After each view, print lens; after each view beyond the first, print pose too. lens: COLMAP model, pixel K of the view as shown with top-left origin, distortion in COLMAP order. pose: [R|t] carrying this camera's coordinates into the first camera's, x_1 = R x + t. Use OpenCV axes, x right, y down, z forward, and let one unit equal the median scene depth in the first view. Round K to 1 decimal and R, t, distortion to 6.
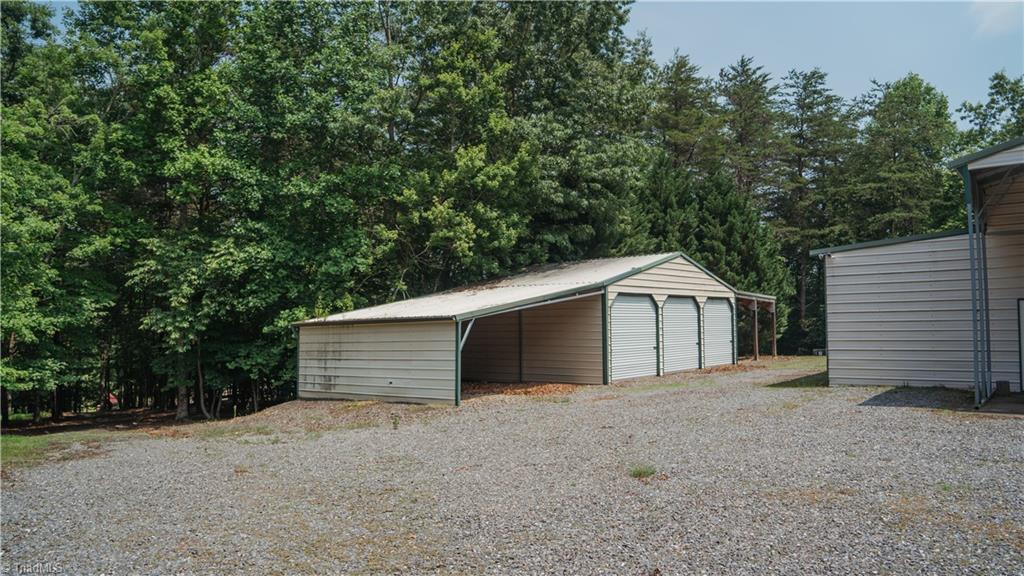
lens RADIAL K [[714.4, 0, 515.8], [0, 714.4, 291.1], [0, 0, 1]] dist [-0.129633, 0.068963]
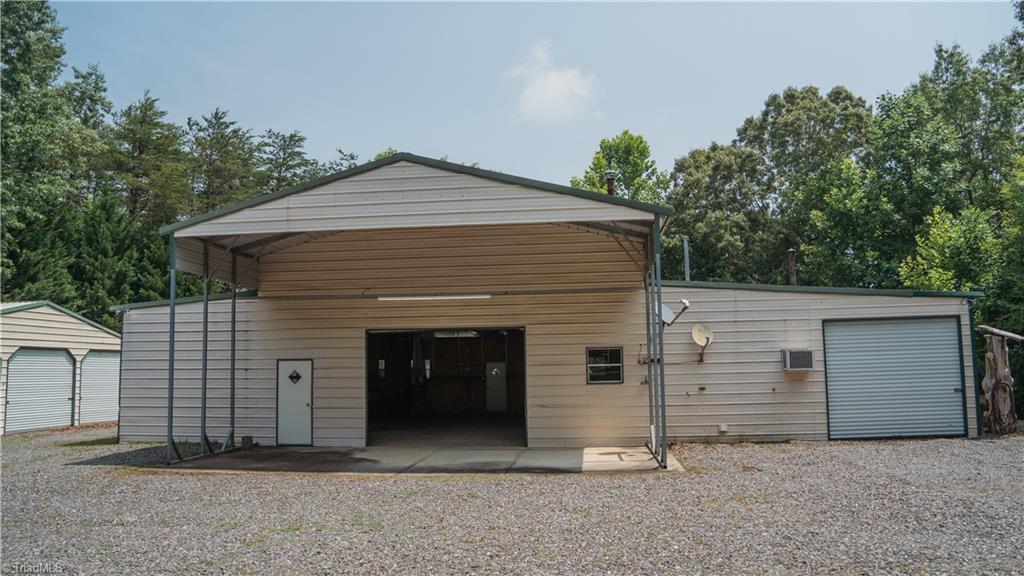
lens RADIAL K [[714.4, 0, 515.8], [0, 714.4, 291.1], [0, 0, 1]] dist [-0.129633, 0.068963]
pose [[0.835034, 0.059429, 0.546979, 0.175464], [-0.019713, 0.996743, -0.078202, -0.006813], [-0.549845, 0.054519, 0.833486, -0.062603]]
